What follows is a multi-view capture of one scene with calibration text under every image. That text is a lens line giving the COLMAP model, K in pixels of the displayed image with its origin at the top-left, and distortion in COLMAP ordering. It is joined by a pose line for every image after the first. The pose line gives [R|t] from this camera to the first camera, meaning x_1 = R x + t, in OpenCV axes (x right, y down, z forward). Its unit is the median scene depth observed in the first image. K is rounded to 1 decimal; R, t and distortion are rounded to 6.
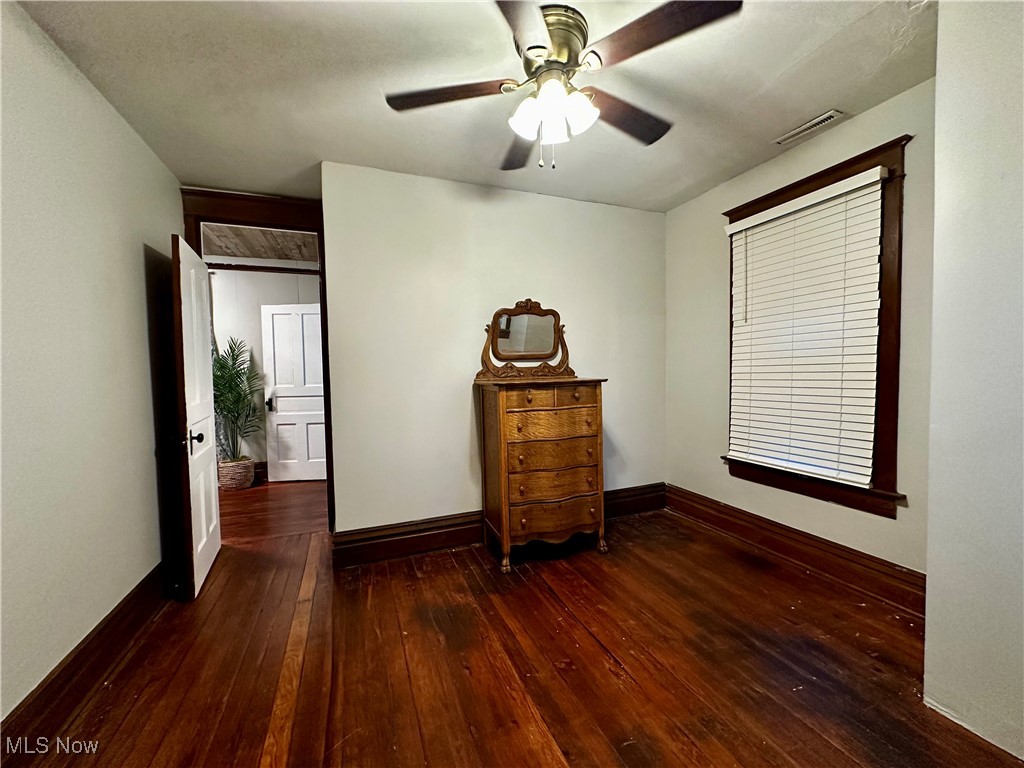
lens RADIAL K [[425.2, 0, 520.8], [0, 425.2, 384.1], [0, 0, 1]] dist [0.000619, 0.000016]
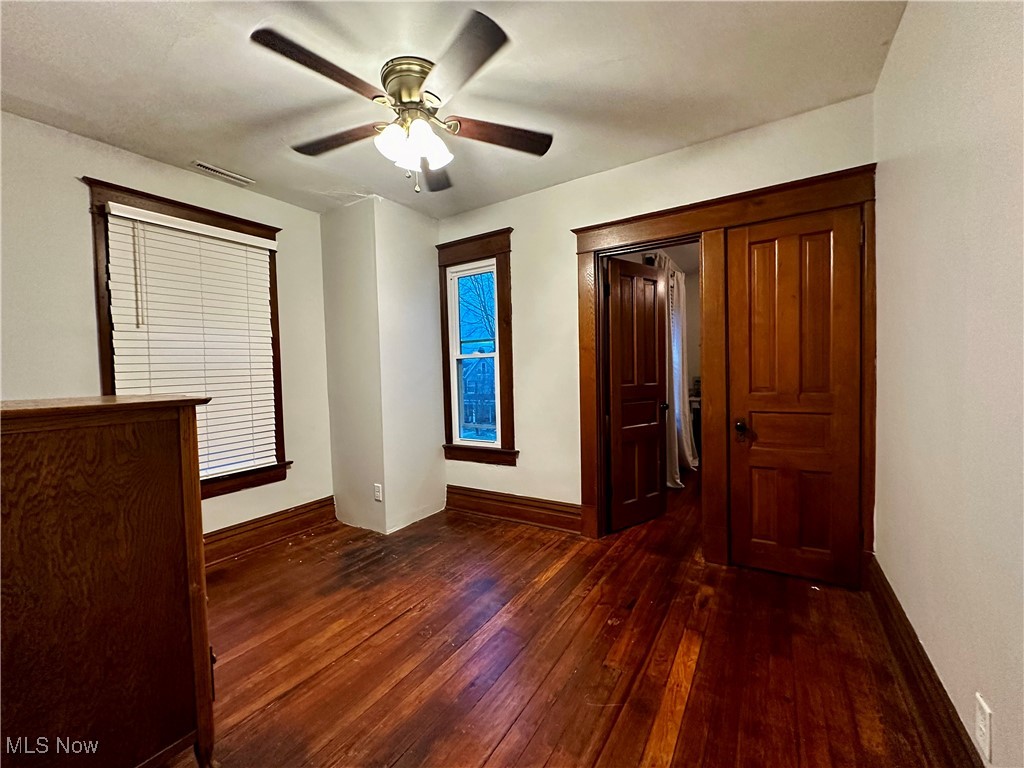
lens RADIAL K [[425.2, 0, 504.8], [0, 425.2, 390.5], [0, 0, 1]] dist [0.000619, 0.000016]
pose [[-0.580622, 0.001854, 0.814171, -0.867212], [0.073905, 0.995989, 0.050437, -0.013459], [-0.810812, 0.089456, -0.578430, 1.332776]]
